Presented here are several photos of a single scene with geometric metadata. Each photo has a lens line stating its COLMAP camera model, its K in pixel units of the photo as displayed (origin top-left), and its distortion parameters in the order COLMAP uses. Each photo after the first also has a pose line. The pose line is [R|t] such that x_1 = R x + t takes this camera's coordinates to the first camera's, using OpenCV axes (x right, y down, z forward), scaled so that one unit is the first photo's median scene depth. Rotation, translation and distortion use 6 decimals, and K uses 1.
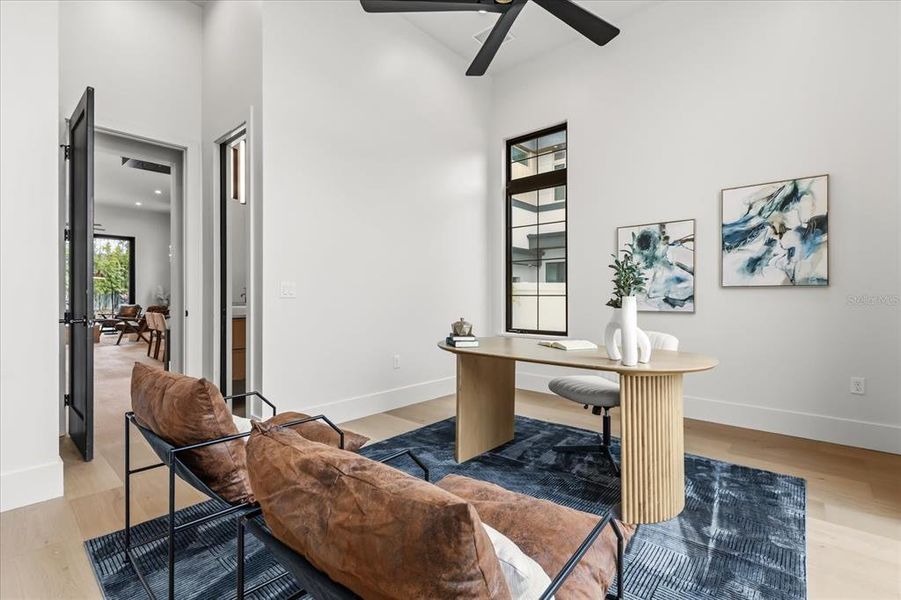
lens RADIAL K [[411.2, 0, 451.7], [0, 411.2, 297.4], [0, 0, 1]] dist [-0.003425, 0.000035]
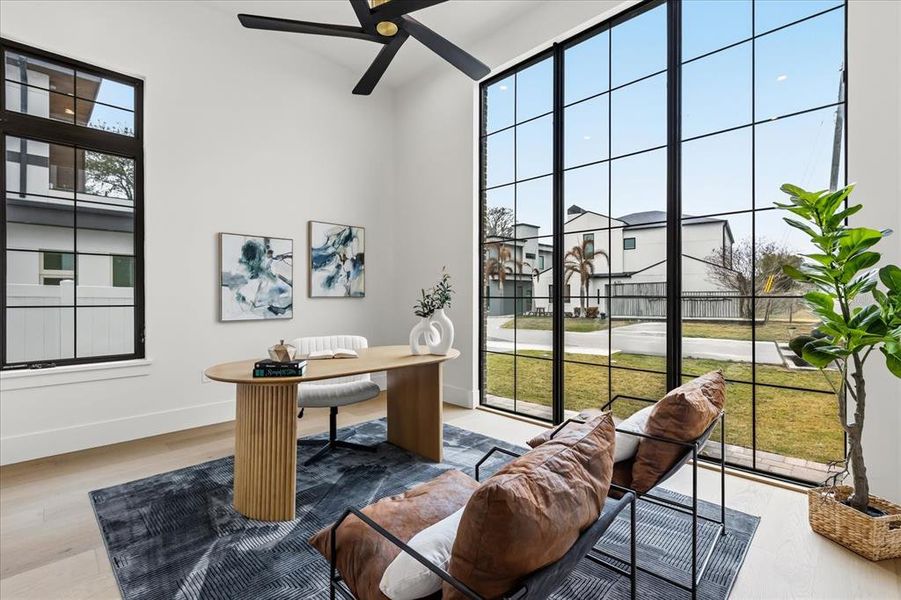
lens RADIAL K [[411.2, 0, 451.4], [0, 411.2, 294.8], [0, 0, 1]] dist [-0.003425, 0.000035]
pose [[0.059712, 0.004504, 0.998205, -0.595276], [0.003893, 0.999981, -0.004745, -0.025086], [-0.998208, 0.004170, 0.059693, 0.495211]]
